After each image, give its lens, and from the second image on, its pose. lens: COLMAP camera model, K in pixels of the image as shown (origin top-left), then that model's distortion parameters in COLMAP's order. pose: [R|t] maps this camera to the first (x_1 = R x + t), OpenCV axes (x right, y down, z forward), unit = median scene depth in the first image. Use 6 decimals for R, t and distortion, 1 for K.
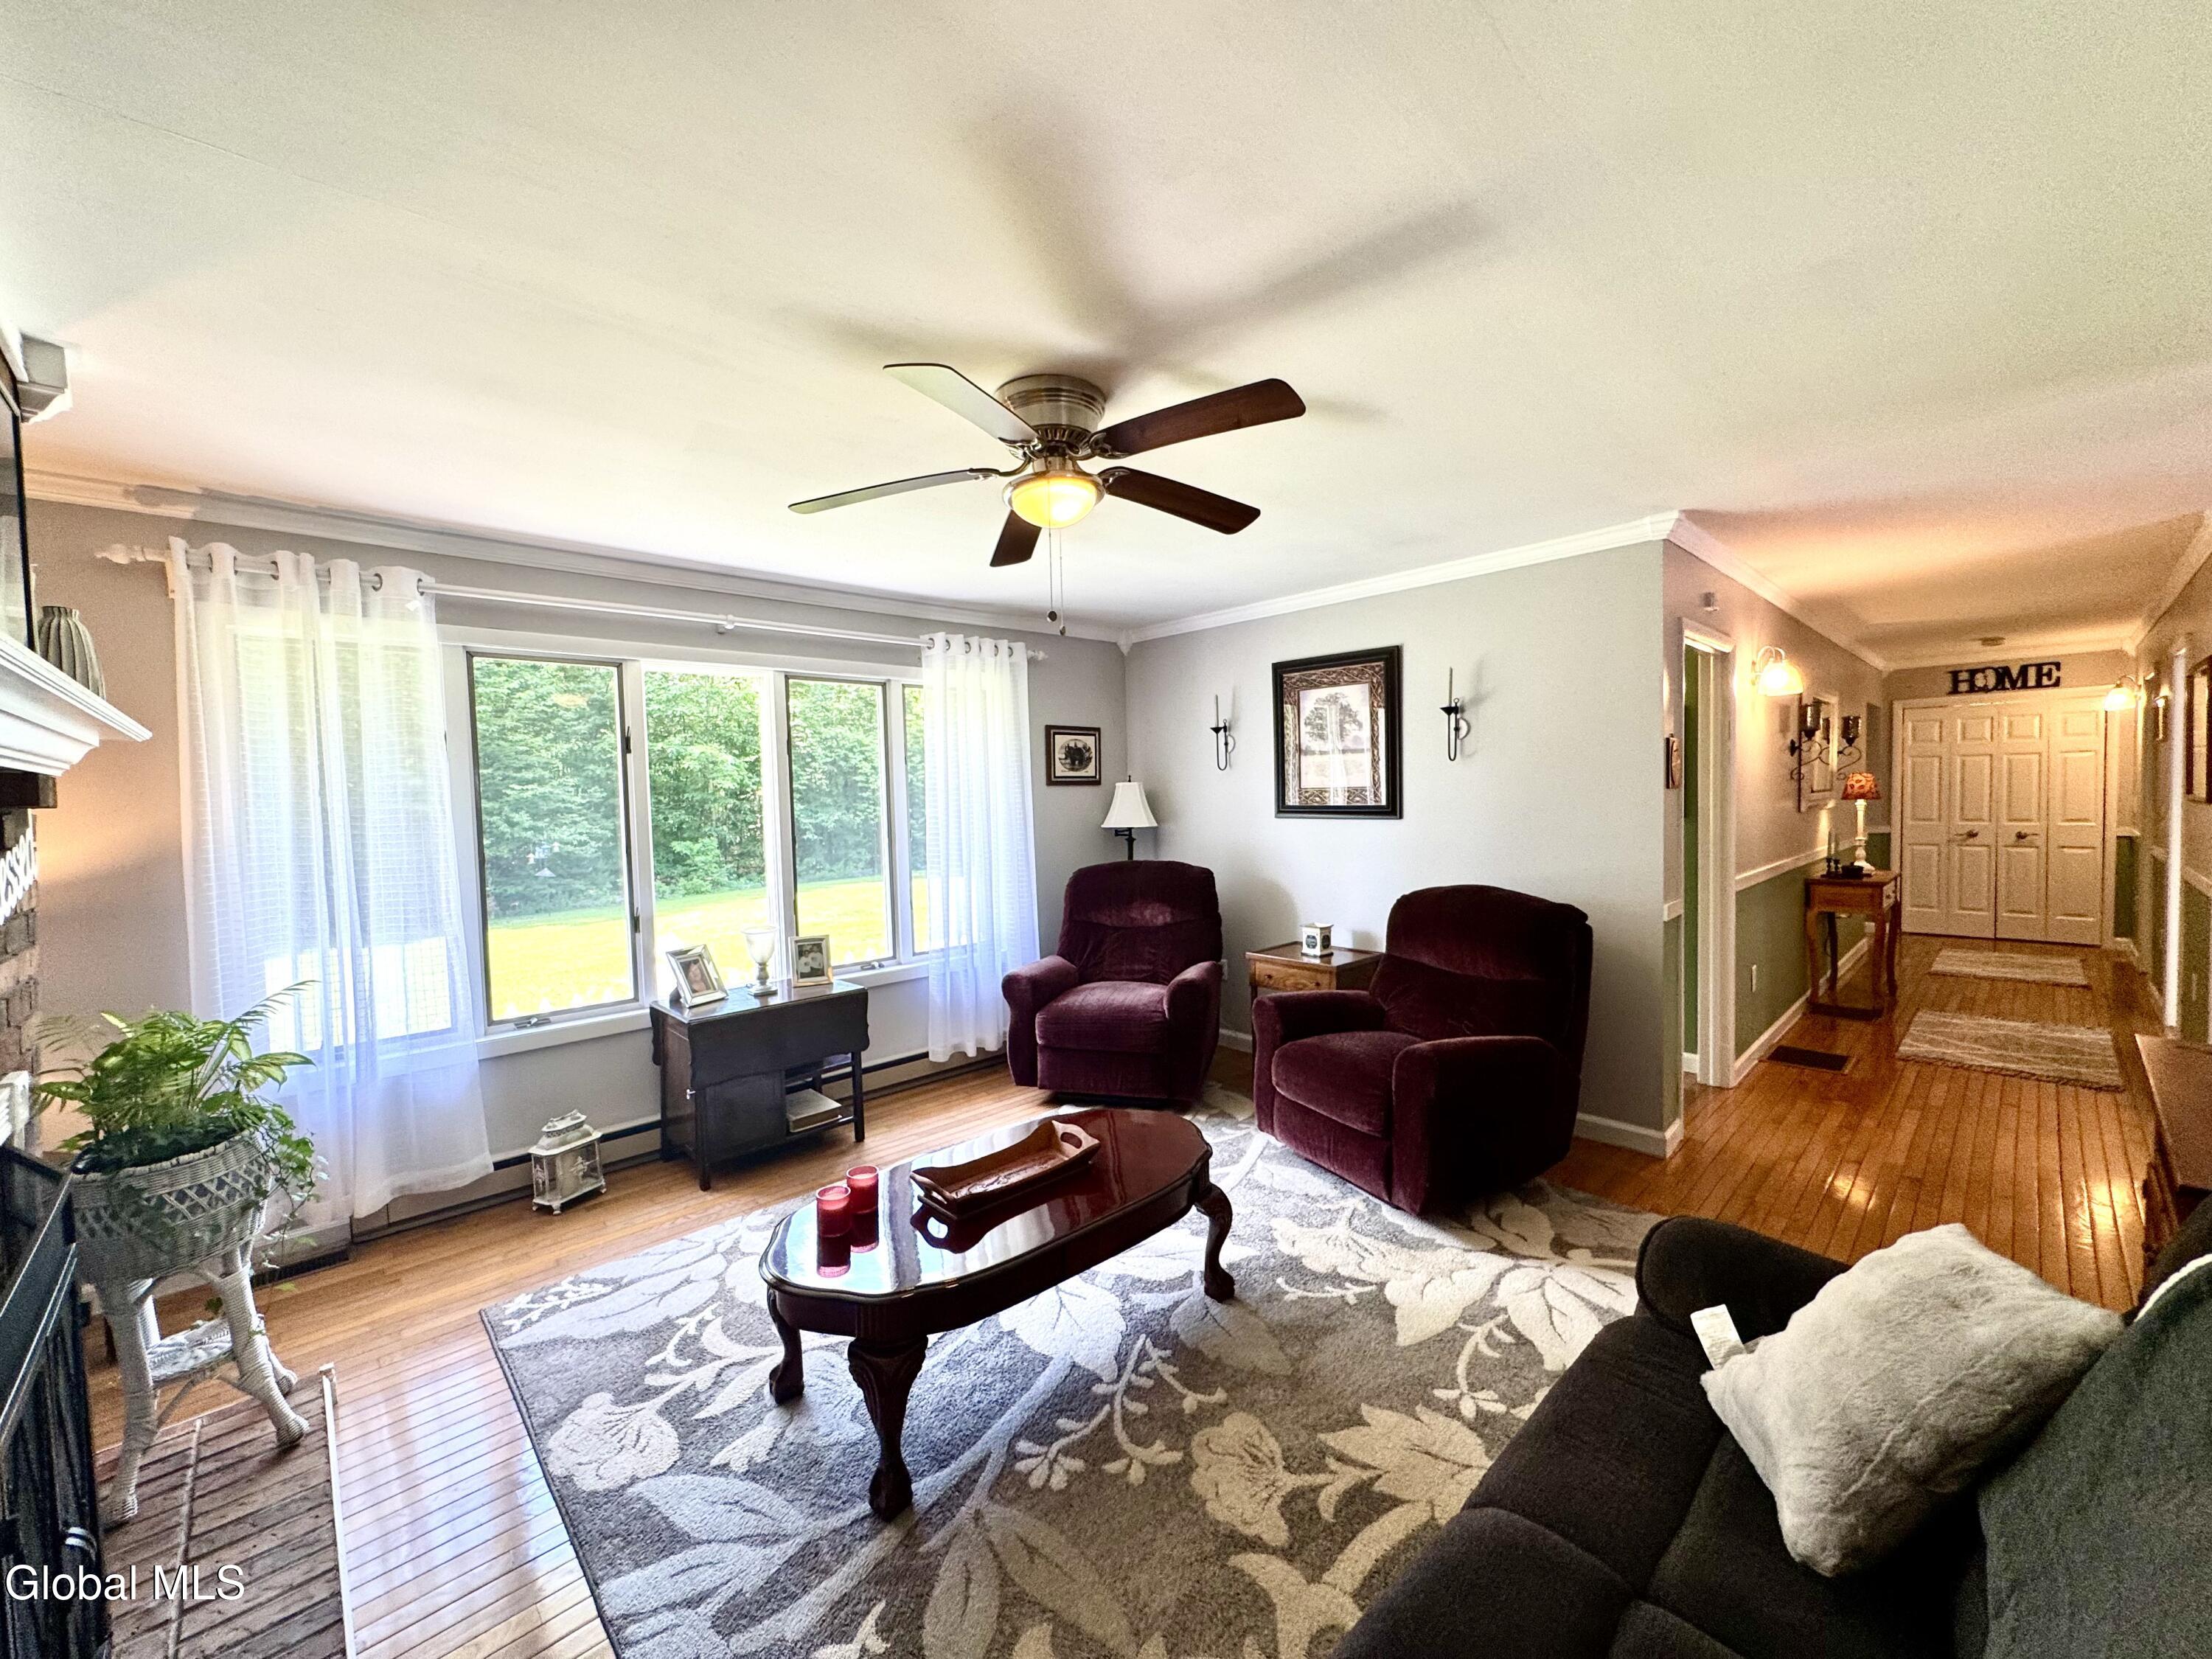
lens RADIAL K [[888.4, 0, 1099.6], [0, 888.4, 831.2], [0, 0, 1]] dist [-0.001555, -0.000142]
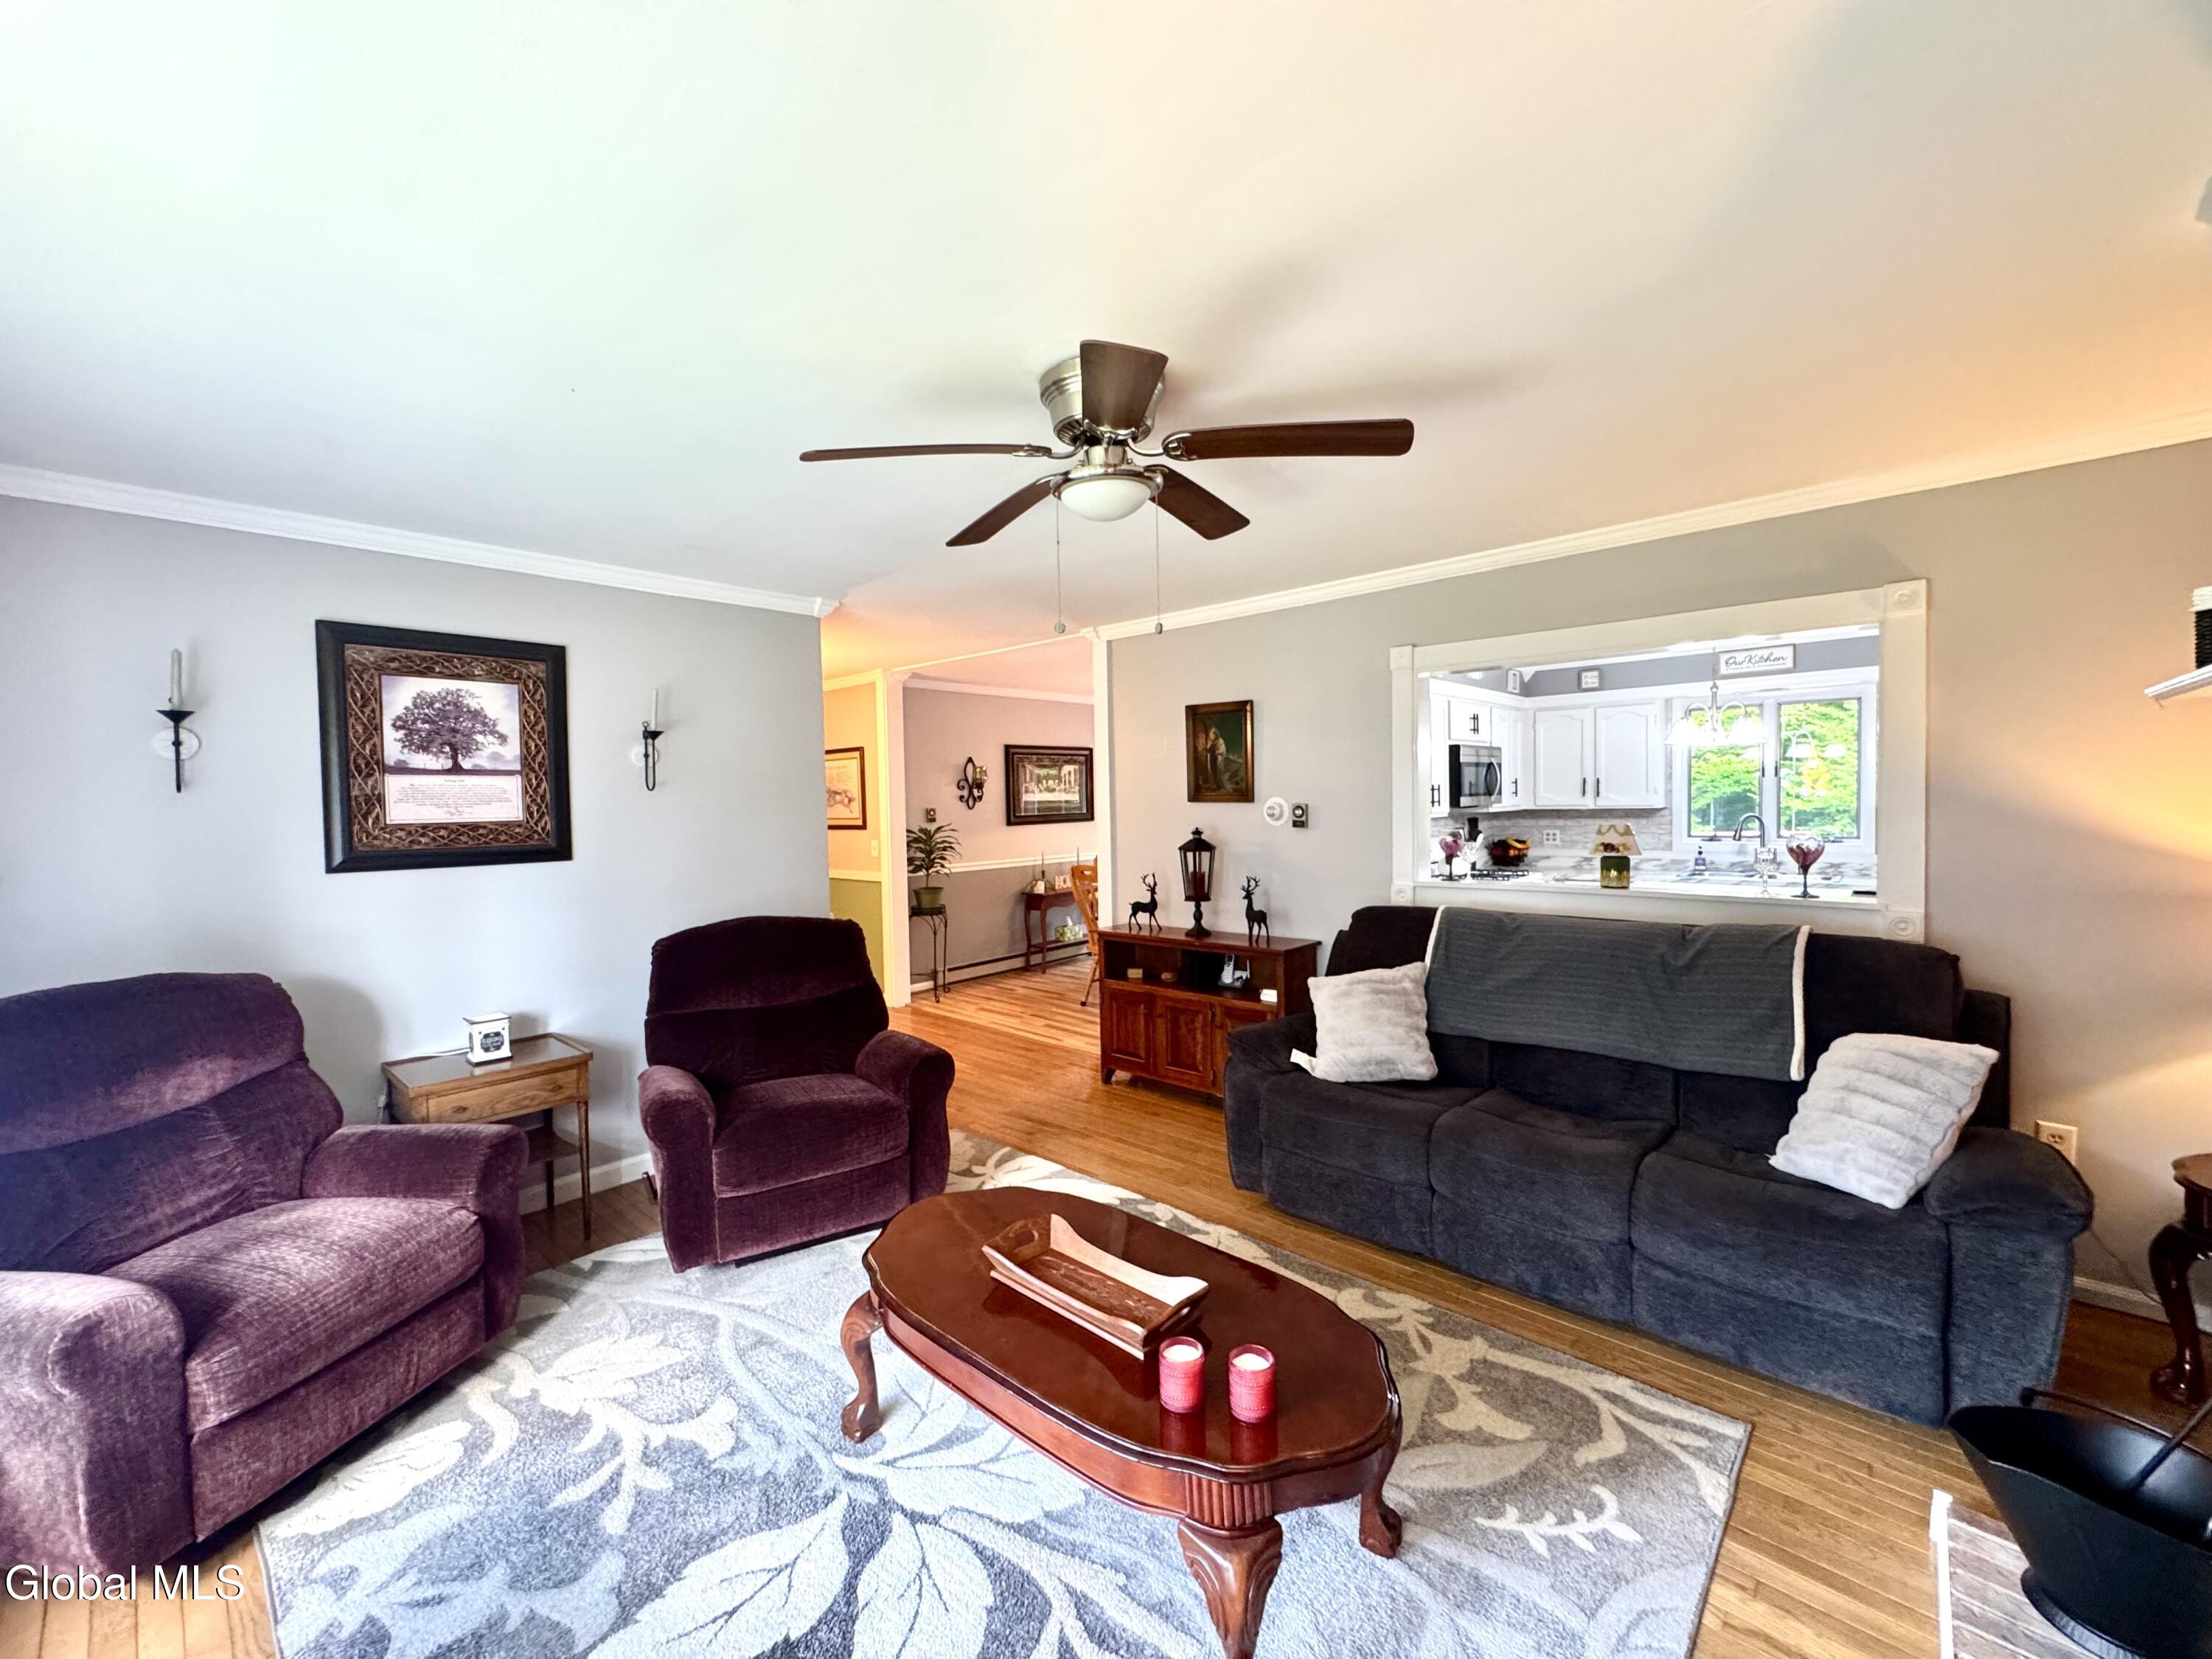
lens RADIAL K [[880.3, 0, 1109.5], [0, 880.3, 837.3], [0, 0, 1]] dist [-0.019419, 0.000057]
pose [[-0.087300, -0.015665, 0.996059, -0.762469], [0.068153, 0.997440, 0.021660, -0.027874], [-0.993848, 0.069775, -0.086009, 0.890479]]
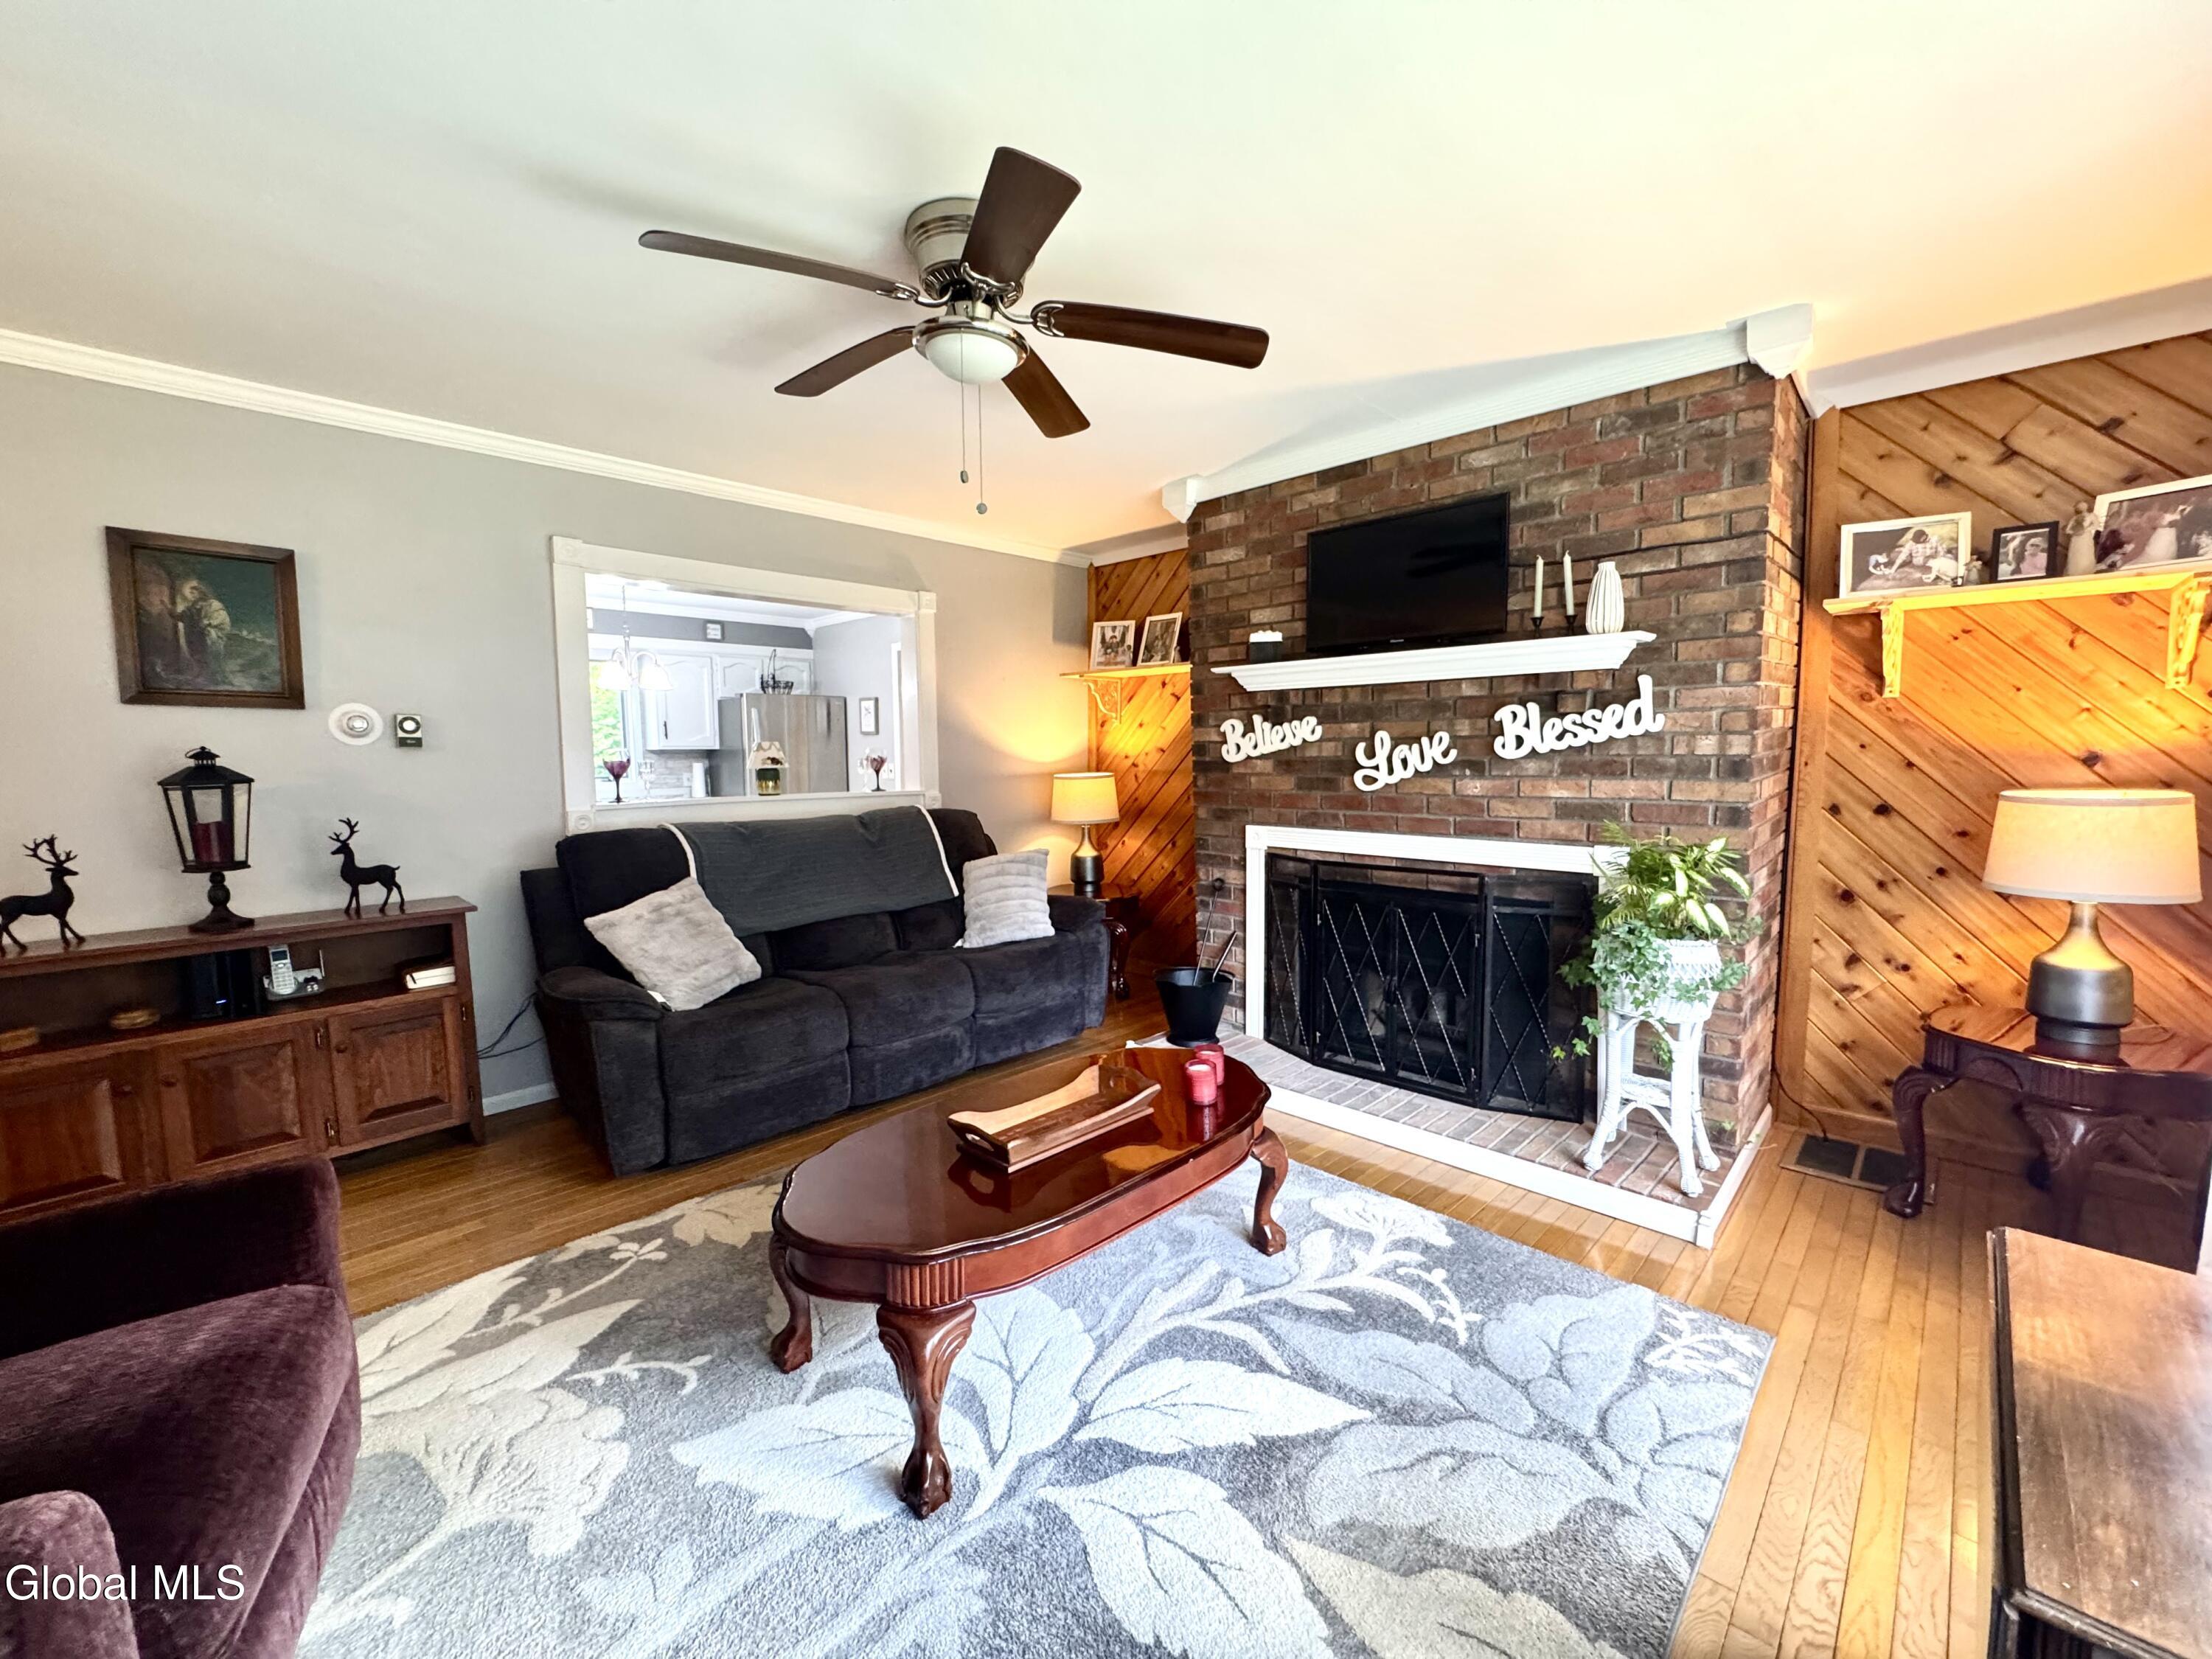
lens RADIAL K [[886.6, 0, 1106.0], [0, 886.6, 829.5], [0, 0, 1]] dist [-0.000533, 0.000006]
pose [[-0.998622, 0.037818, -0.036376, -0.110299], [0.032444, 0.989845, 0.138396, -0.012287], [0.041240, 0.137025, -0.989709, 1.583582]]
